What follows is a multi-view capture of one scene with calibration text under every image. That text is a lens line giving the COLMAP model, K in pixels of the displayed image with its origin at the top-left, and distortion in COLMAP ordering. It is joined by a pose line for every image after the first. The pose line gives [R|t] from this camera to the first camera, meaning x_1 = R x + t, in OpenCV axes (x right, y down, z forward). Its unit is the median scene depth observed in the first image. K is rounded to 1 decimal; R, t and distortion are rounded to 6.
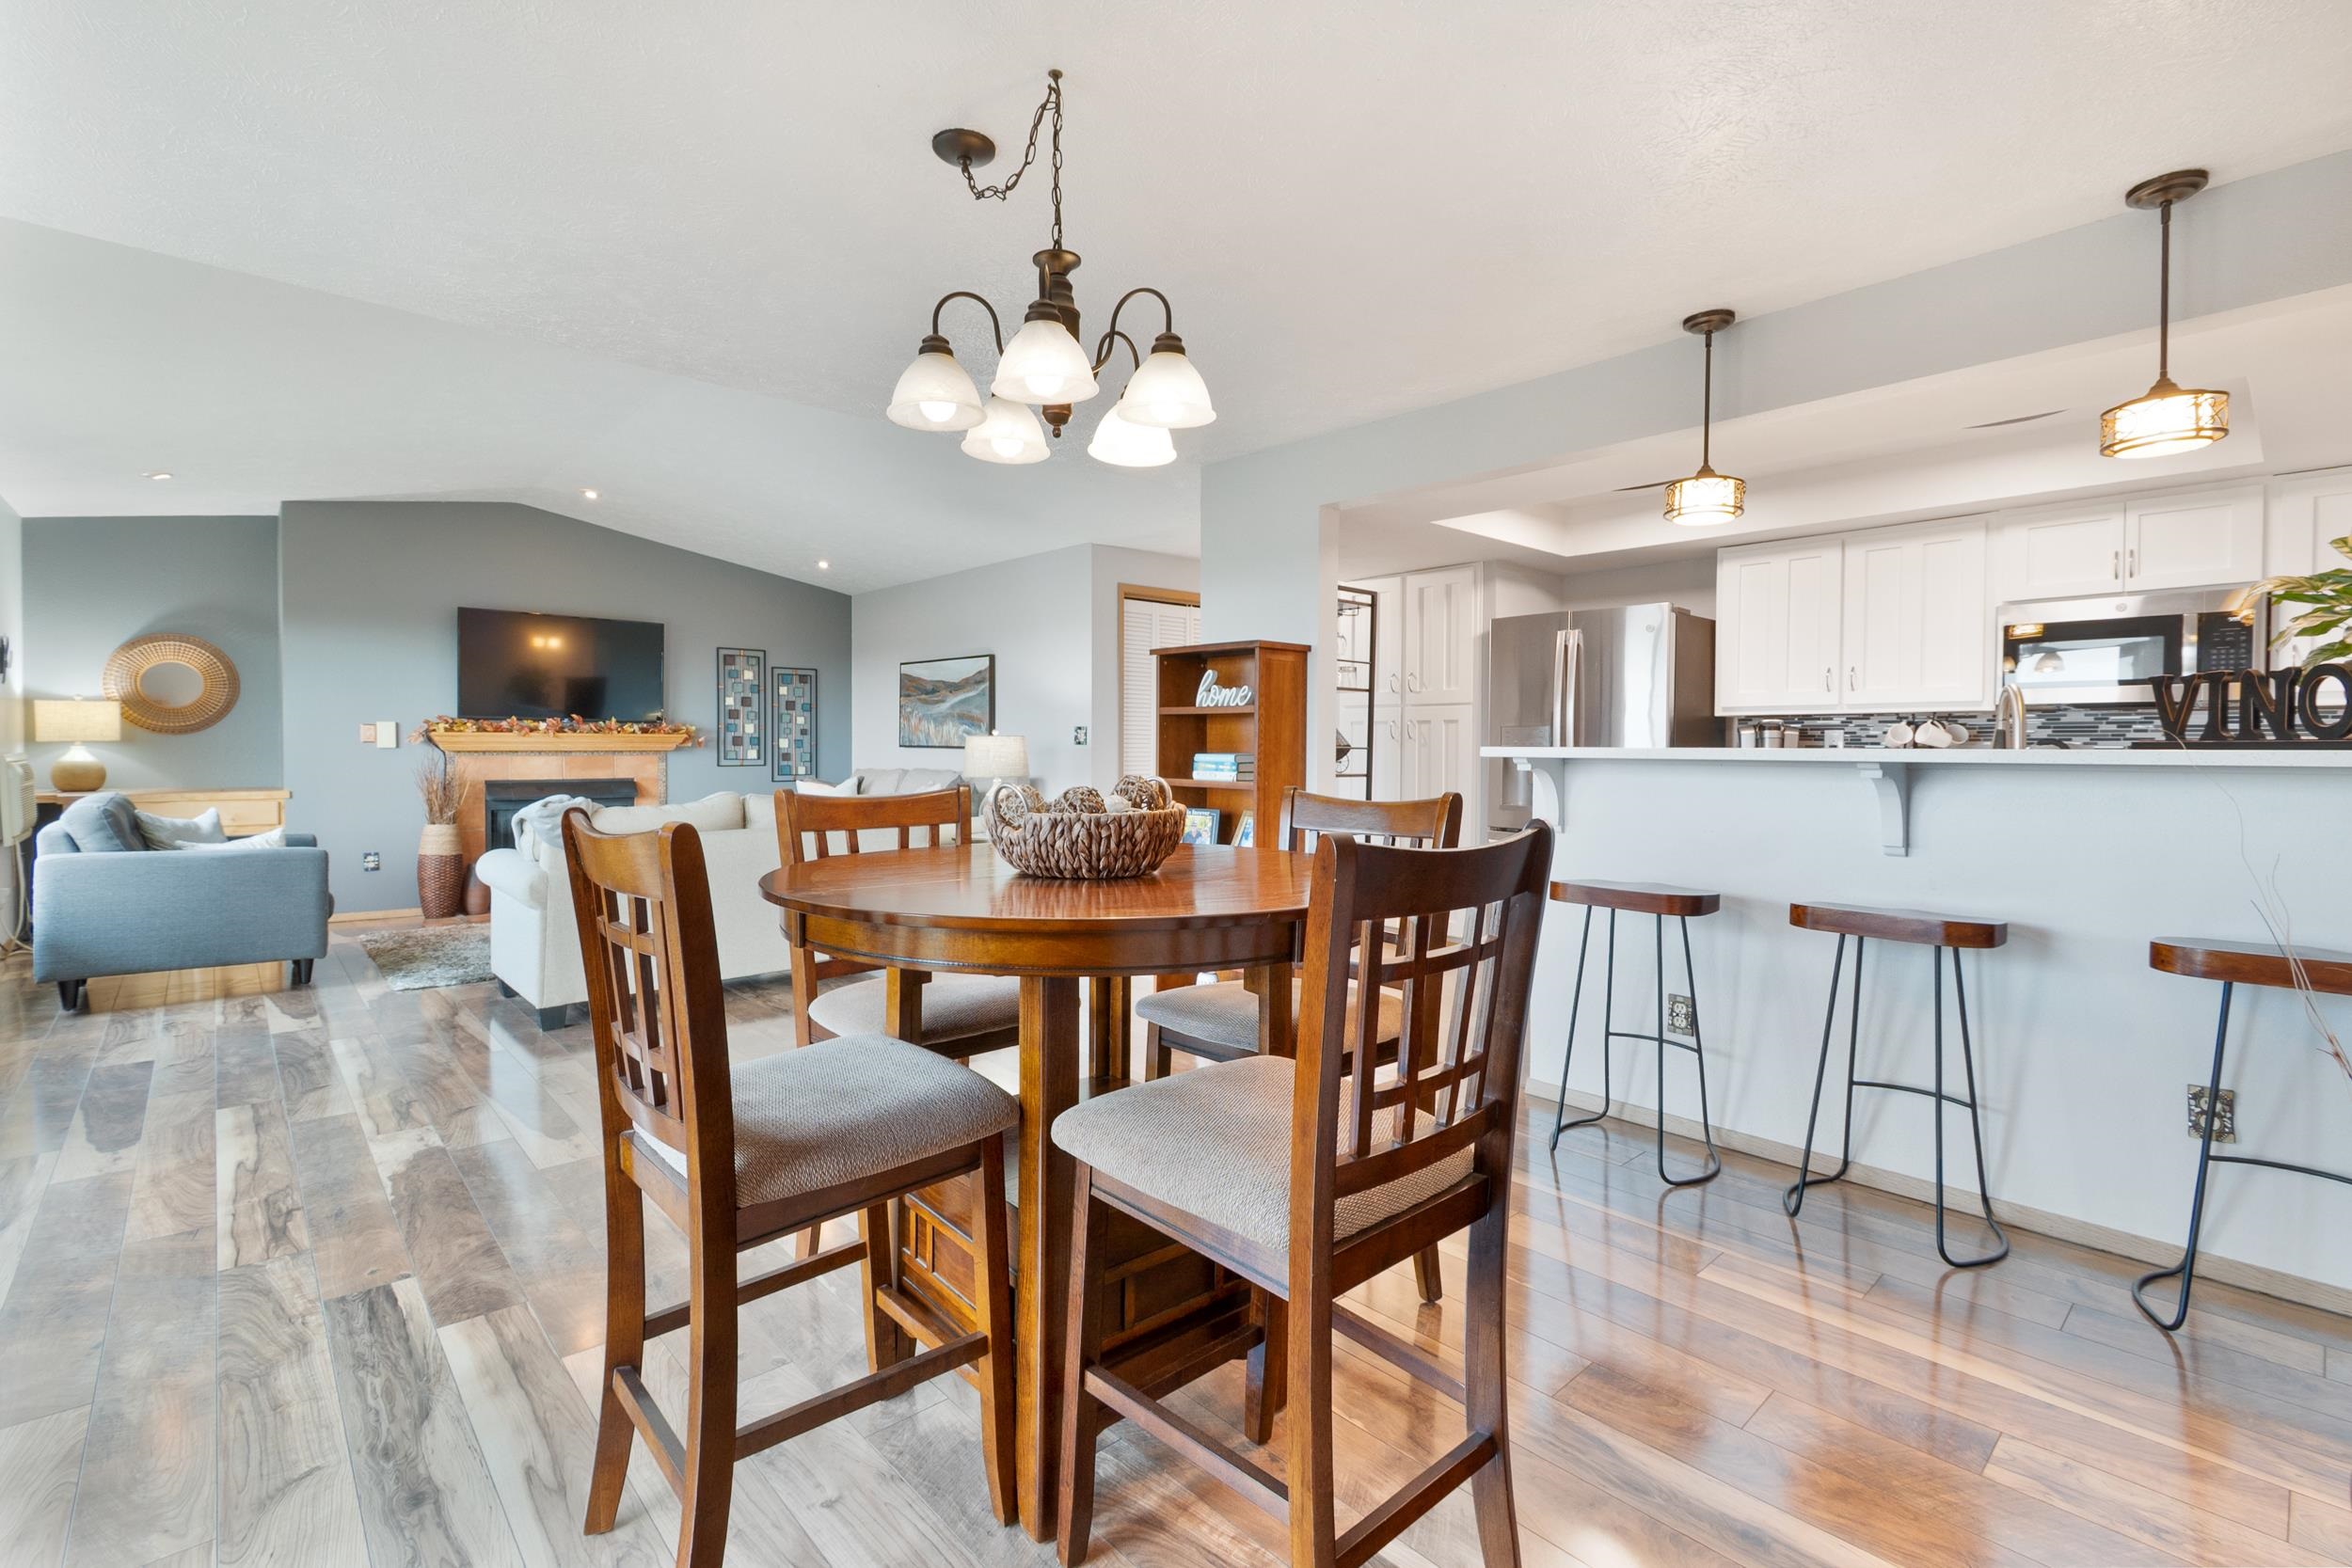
lens RADIAL K [[1044.7, 0, 1165.9], [0, 1044.7, 748.9], [0, 0, 1]] dist [-0.003398, -0.001214]
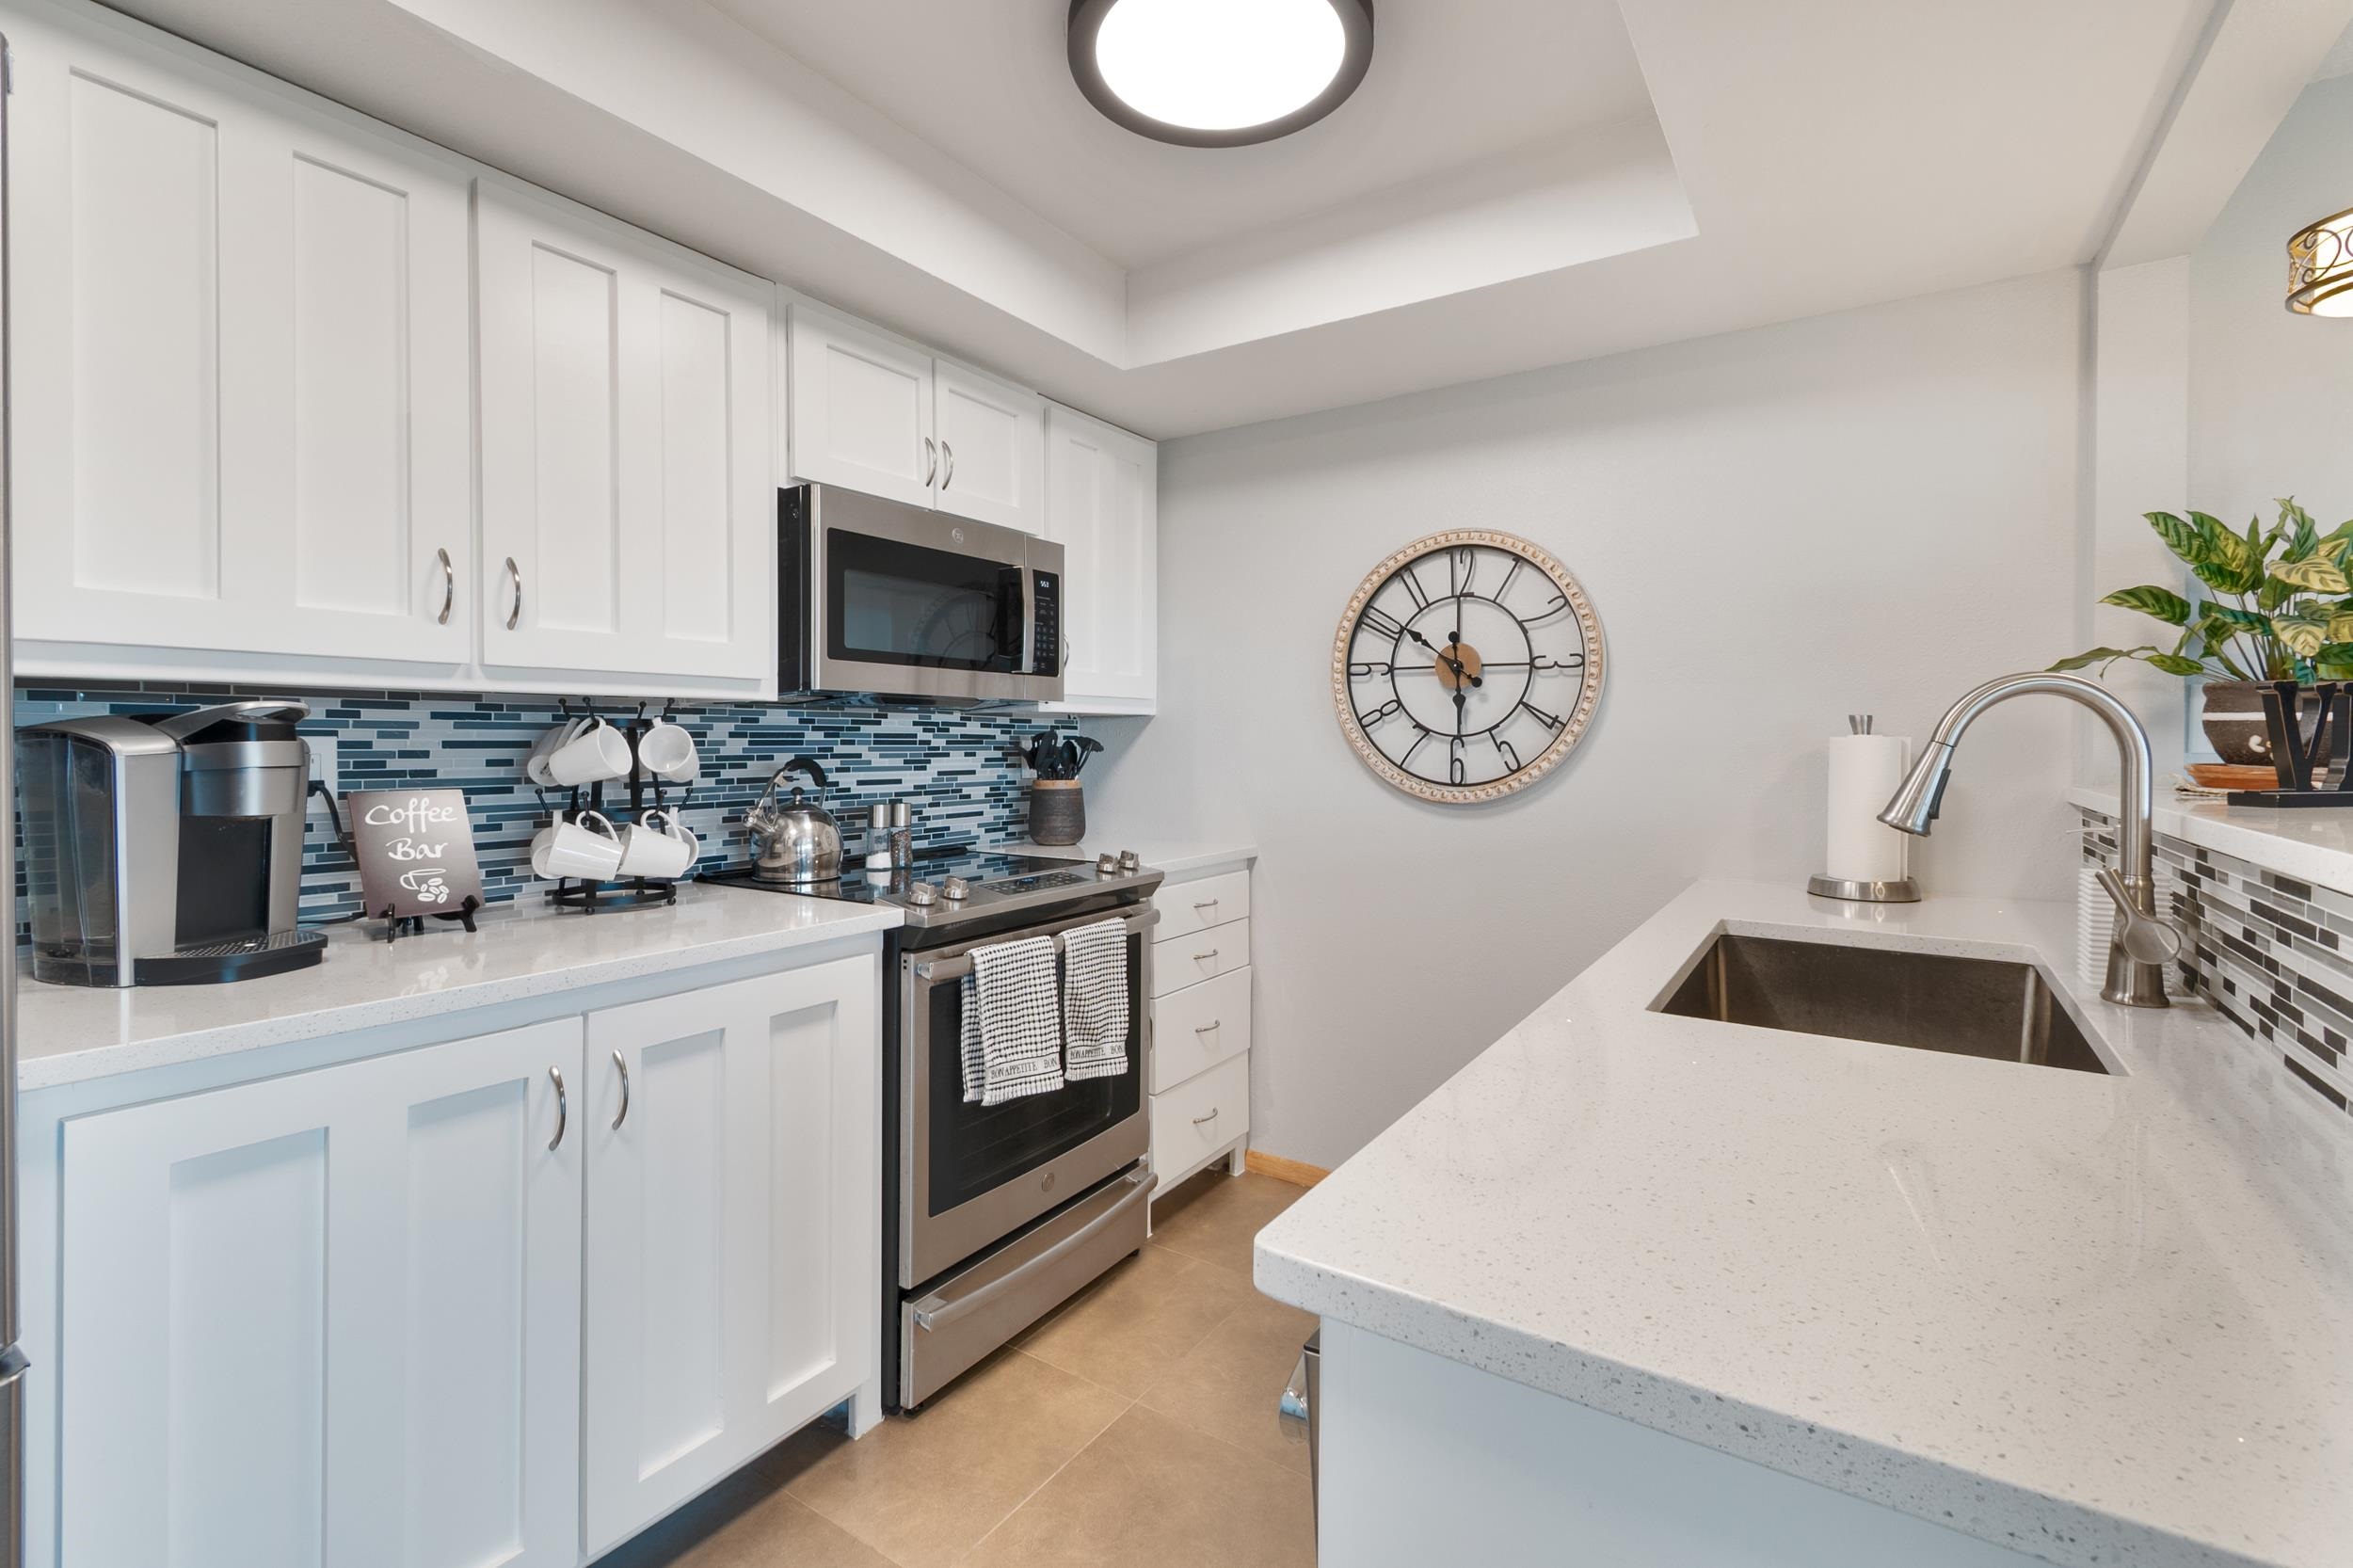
lens RADIAL K [[1045.5, 0, 1179.5], [0, 1045.5, 737.7], [0, 0, 1]] dist [-0.000383, -0.000136]
pose [[-0.260108, -0.002108, 0.965577, 0.267896], [0.001024, 0.999996, 0.002459, -0.019402], [-0.965579, 0.001628, -0.260104, 0.873959]]
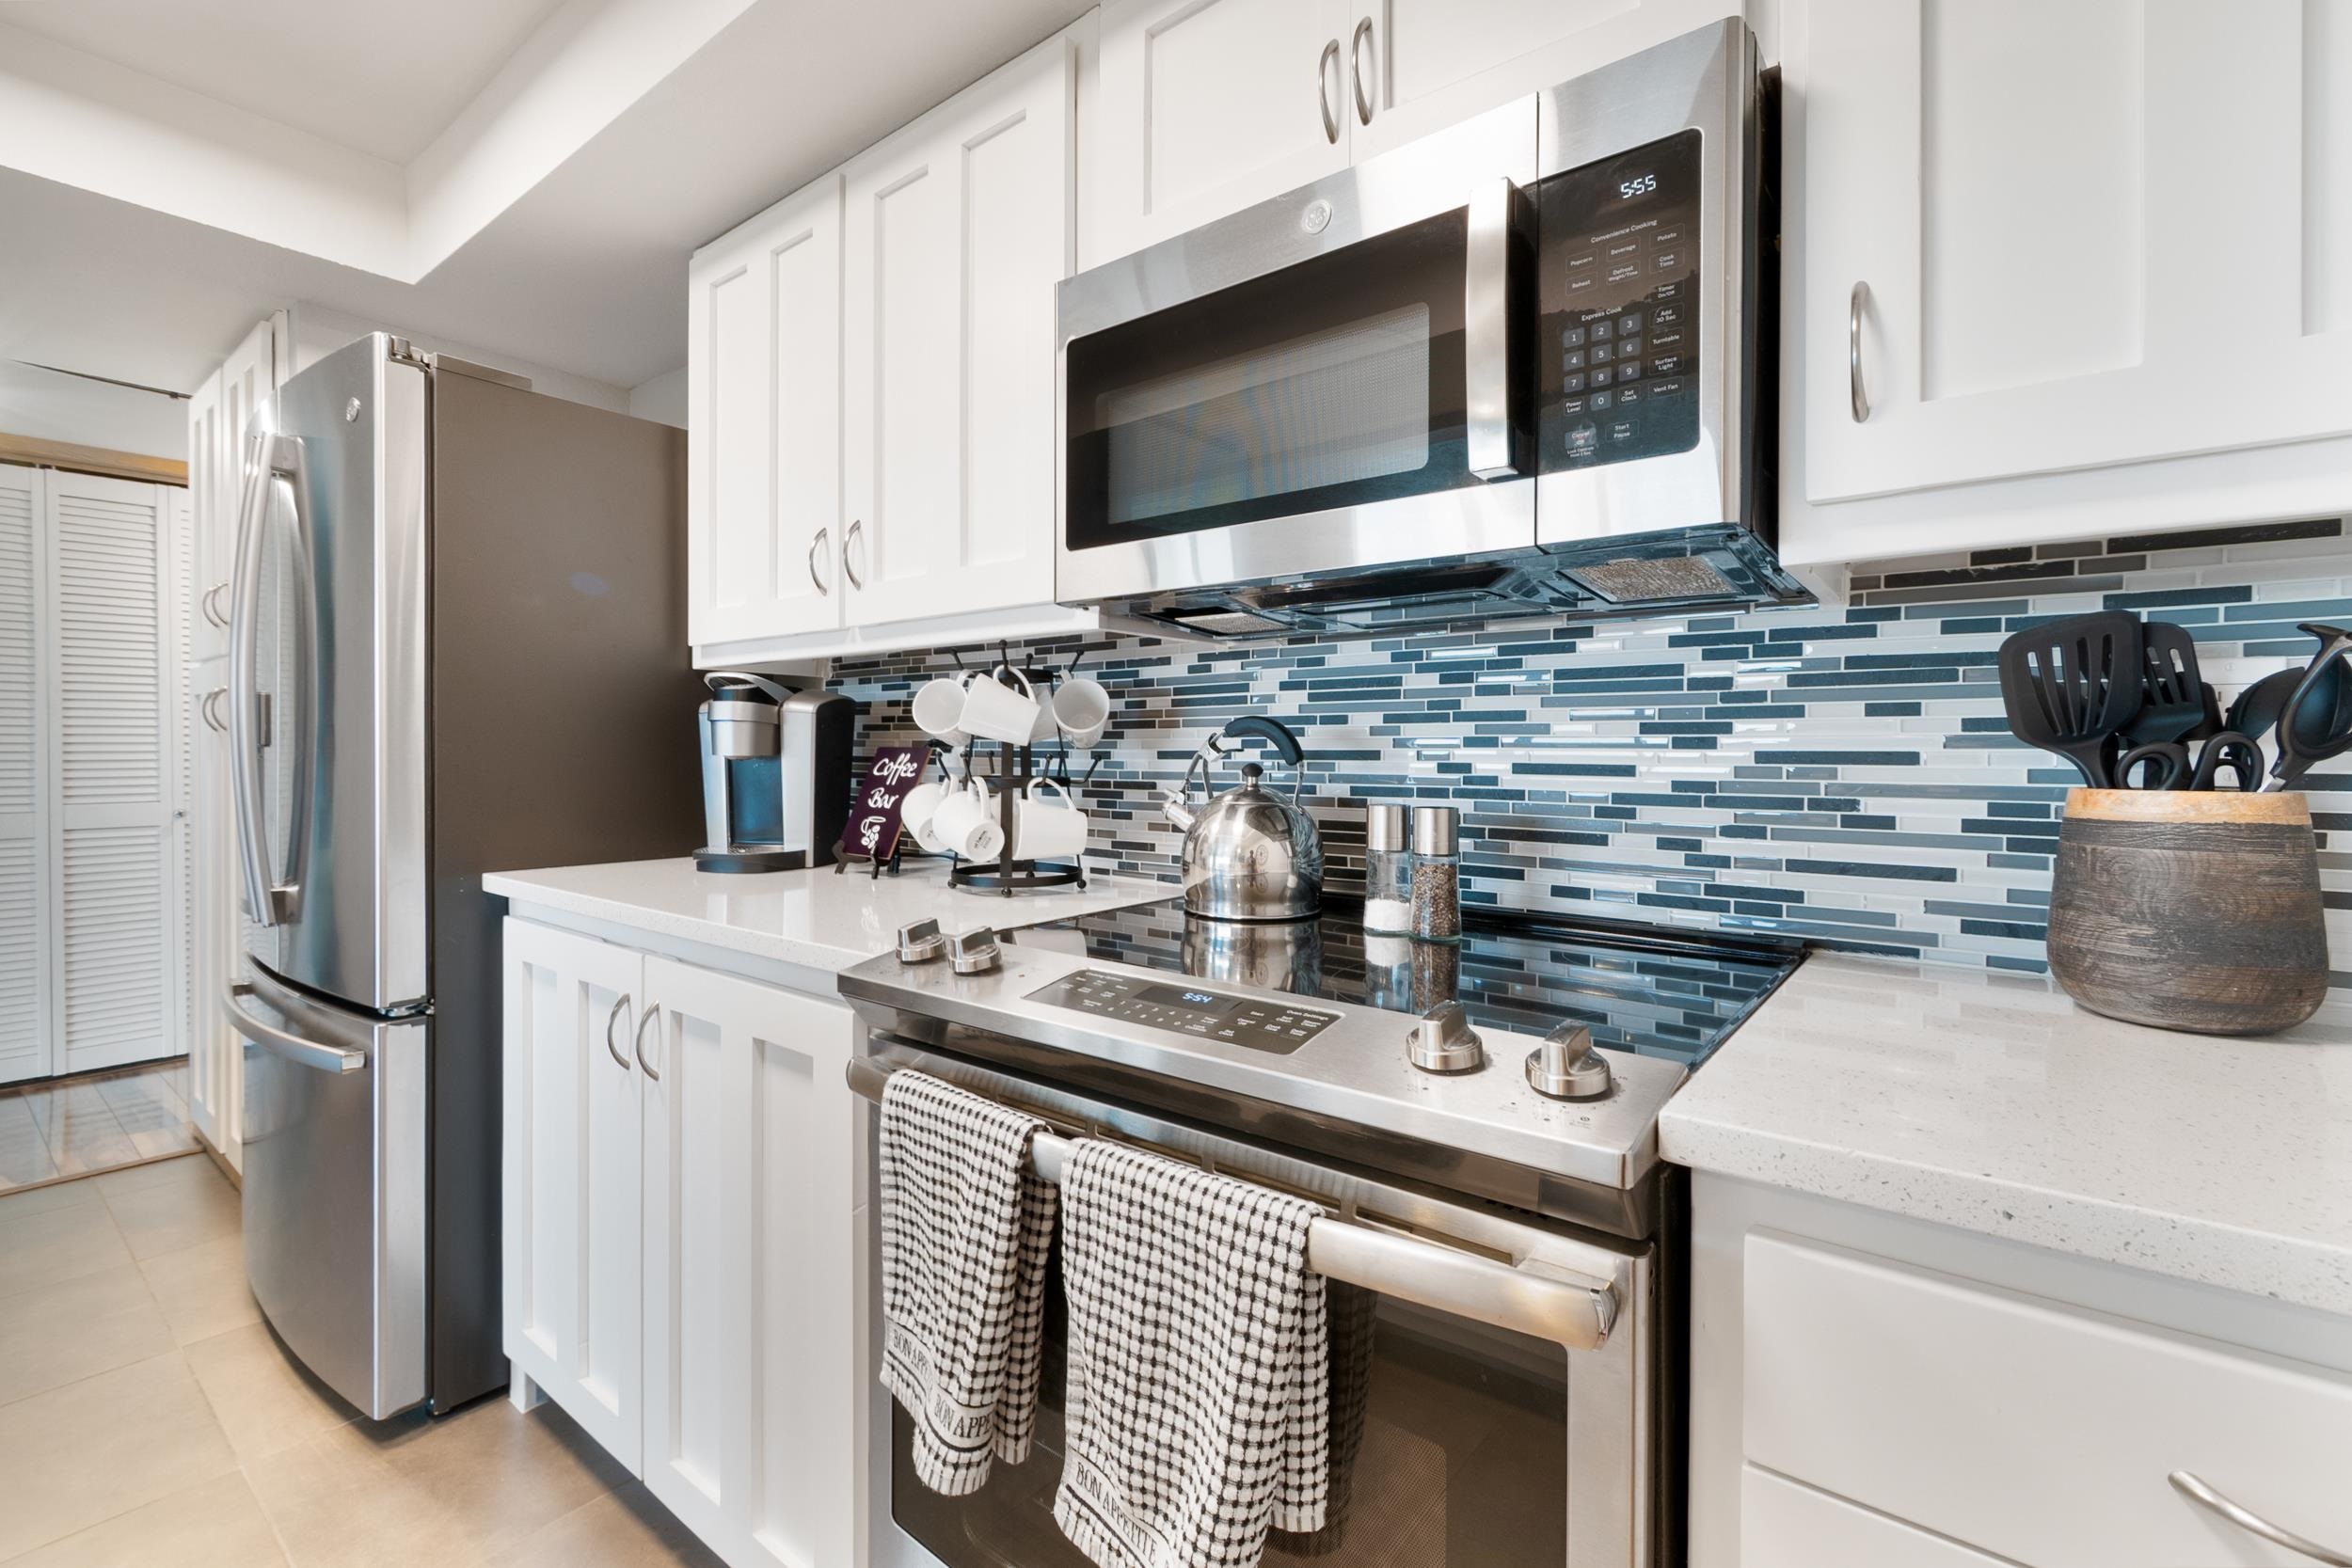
lens RADIAL K [[1044.7, 0, 1165.9], [0, 1044.7, 748.9], [0, 0, 1]] dist [-0.003398, -0.001214]
pose [[0.987247, 0.001743, 0.159187, 0.707659], [-0.000592, 0.999973, -0.007279, 0.002489], [-0.159196, 0.007092, 0.987222, 0.630179]]
